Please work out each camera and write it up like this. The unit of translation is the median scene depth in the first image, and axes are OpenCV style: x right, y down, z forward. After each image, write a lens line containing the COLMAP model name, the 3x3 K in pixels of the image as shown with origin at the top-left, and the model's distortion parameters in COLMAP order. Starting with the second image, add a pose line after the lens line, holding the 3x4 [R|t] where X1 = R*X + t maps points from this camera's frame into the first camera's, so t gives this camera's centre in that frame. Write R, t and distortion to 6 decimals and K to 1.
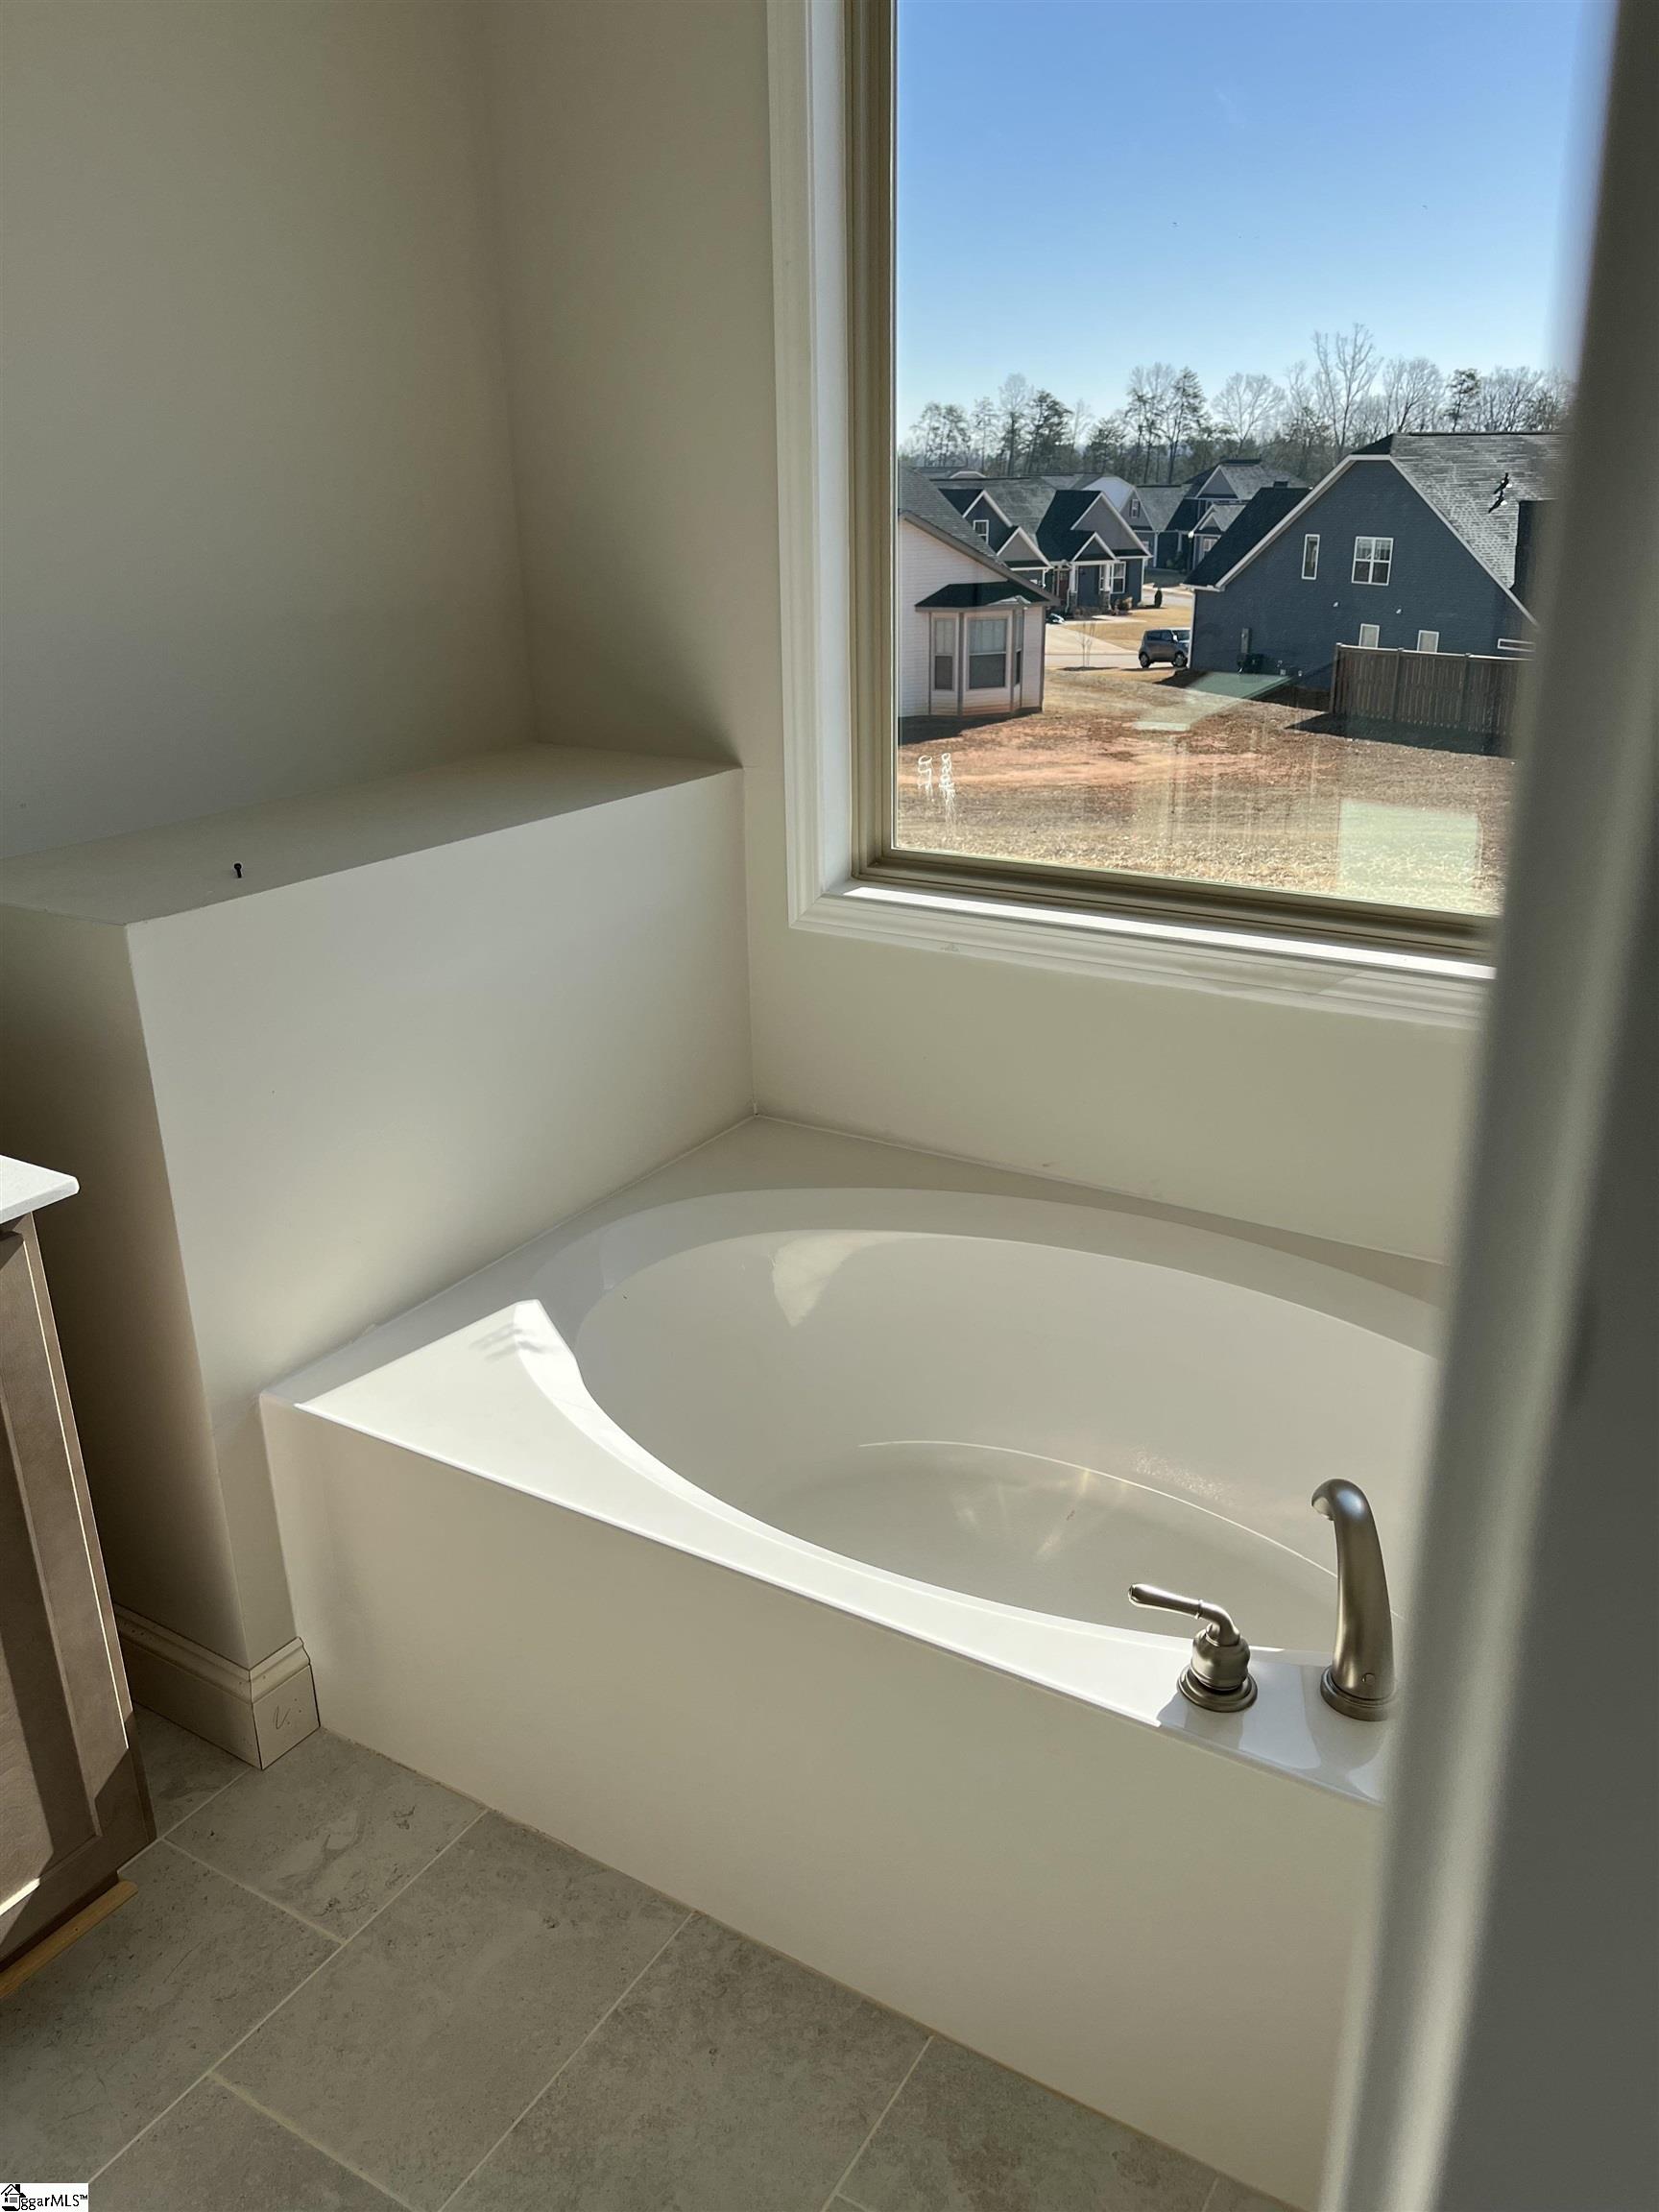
lens RADIAL K [[1678.6, 0, 902.7], [0, 1678.6, 1087.8], [0, 0, 1]] dist [0.039346, -0.061523]
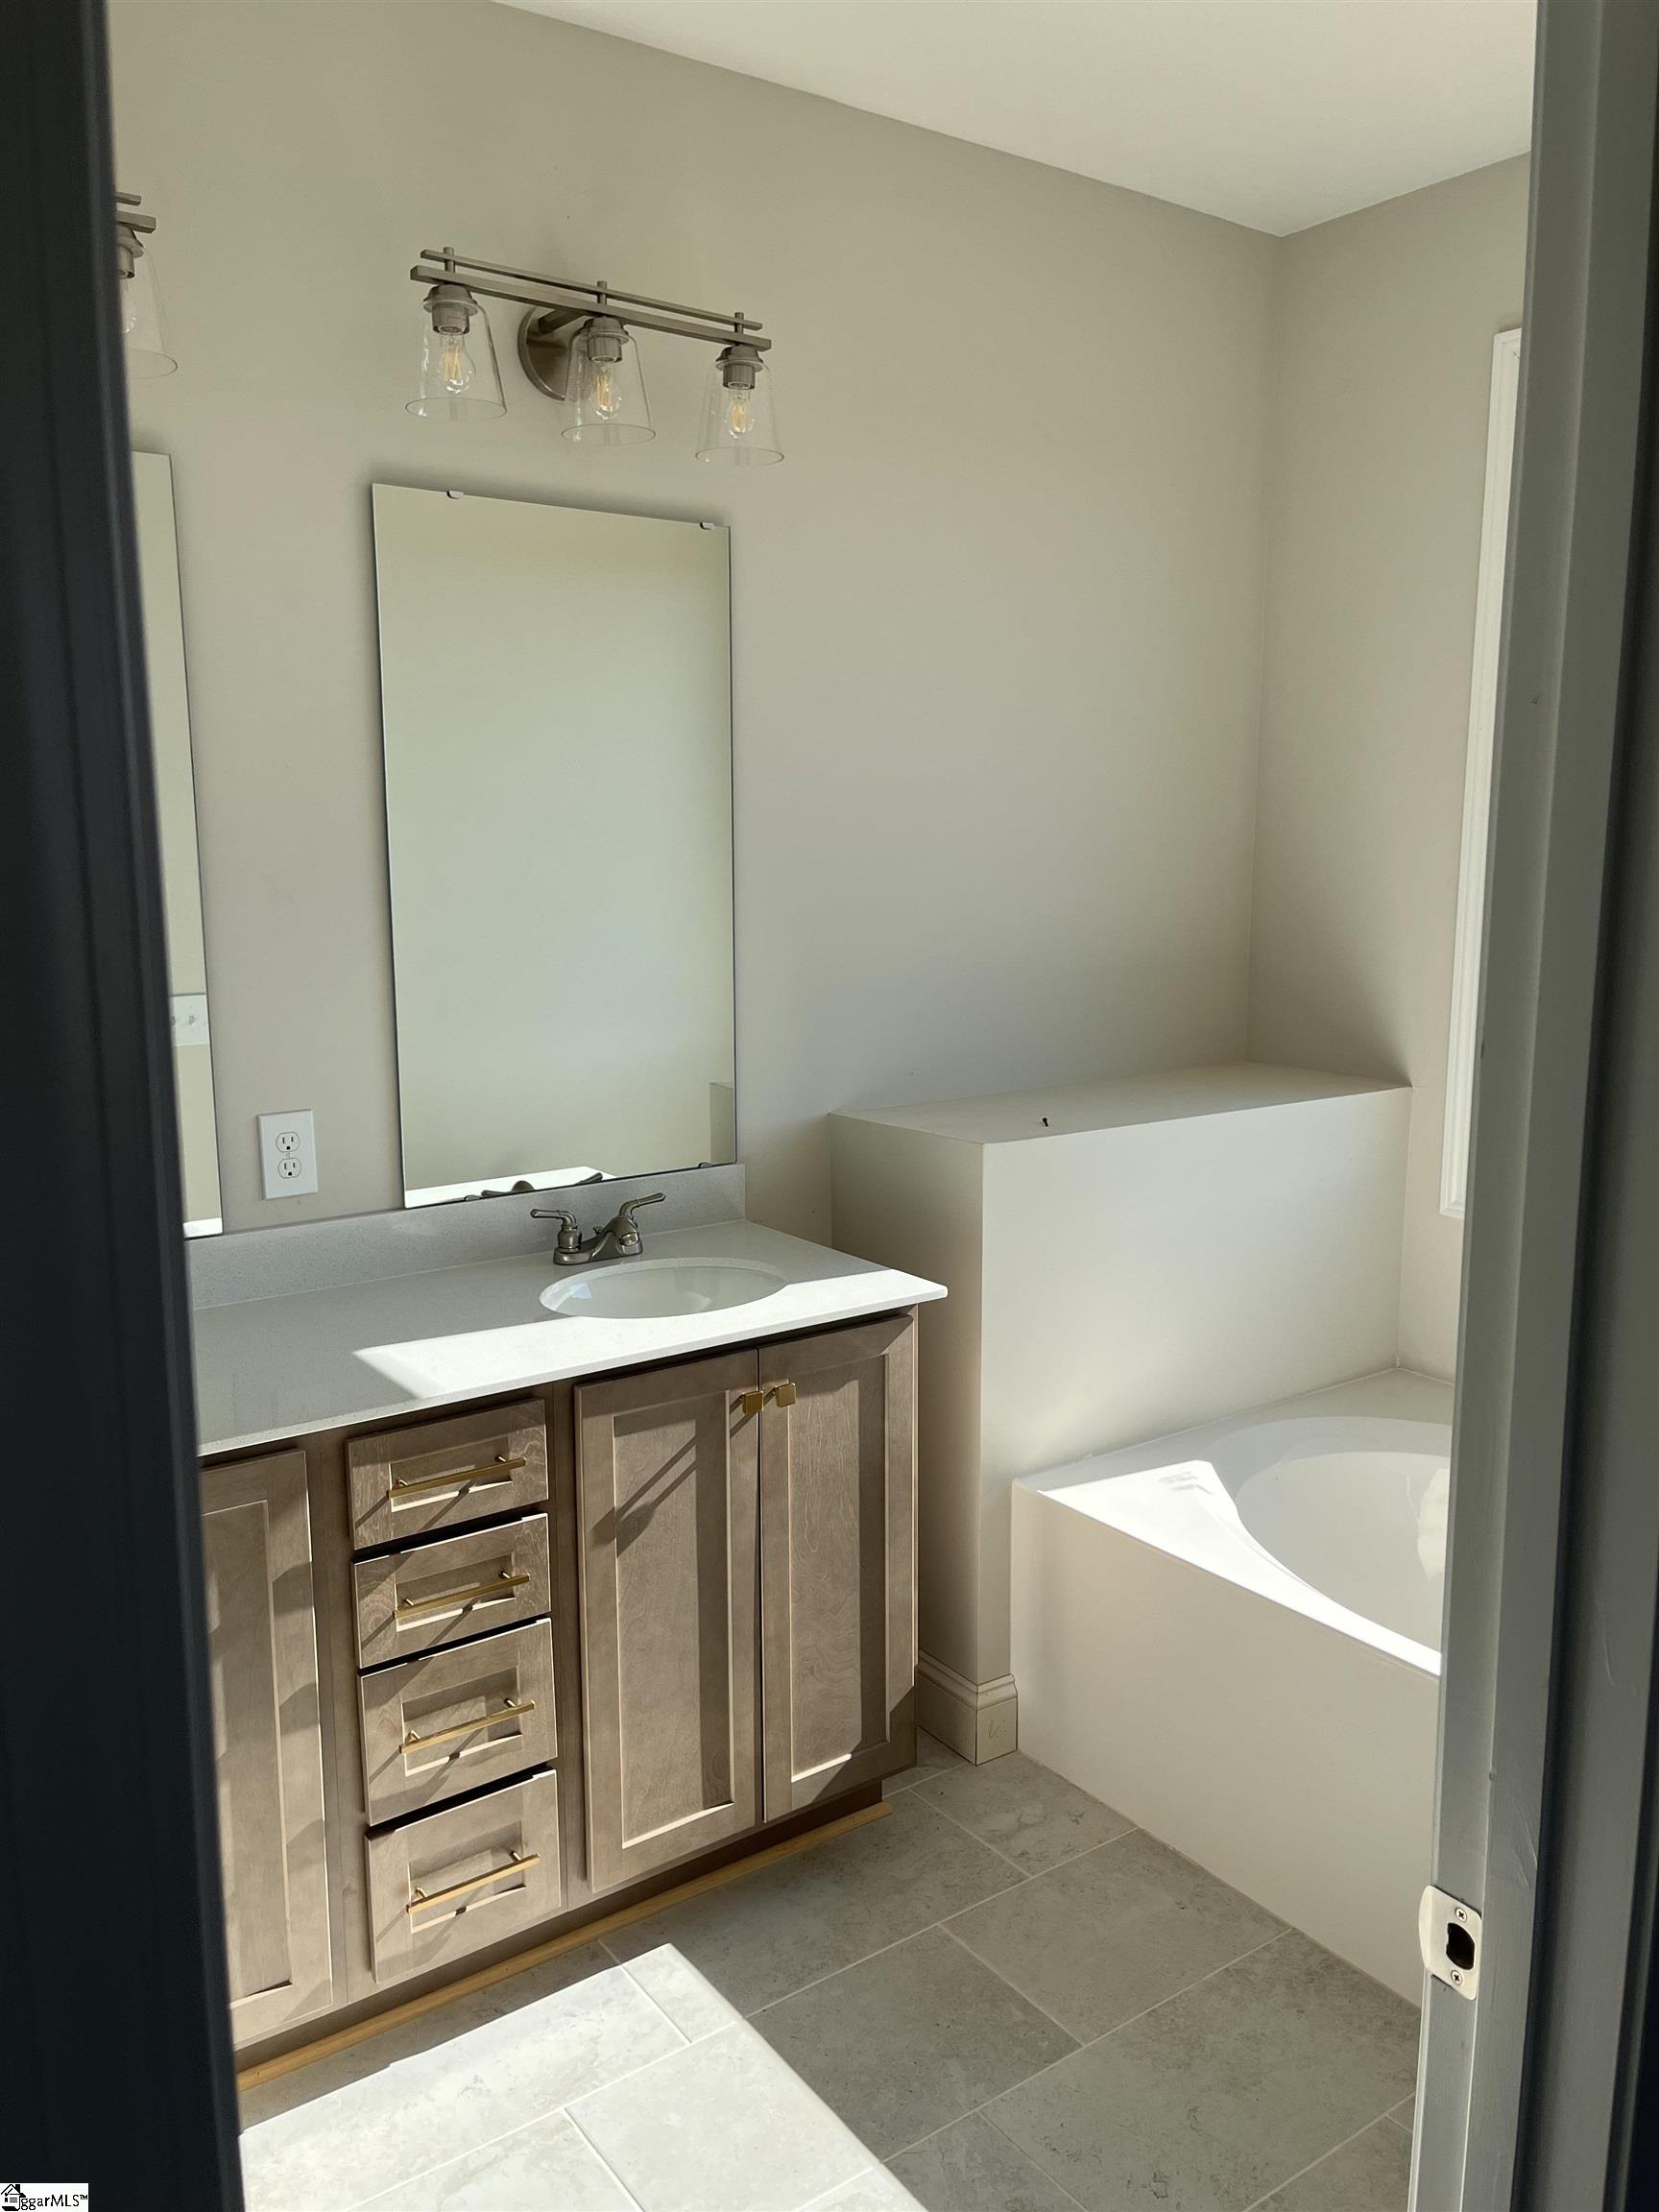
lens RADIAL K [[1678.6, 0, 829.2], [0, 1678.6, 1107.2], [0, 0, 1]] dist [0.039346, -0.061523]
pose [[0.907957, 0.068665, -0.413399, 0.045161], [-0.151440, 0.973581, -0.170901, 0.150616], [0.390742, 0.217775, 0.894368, -0.424351]]
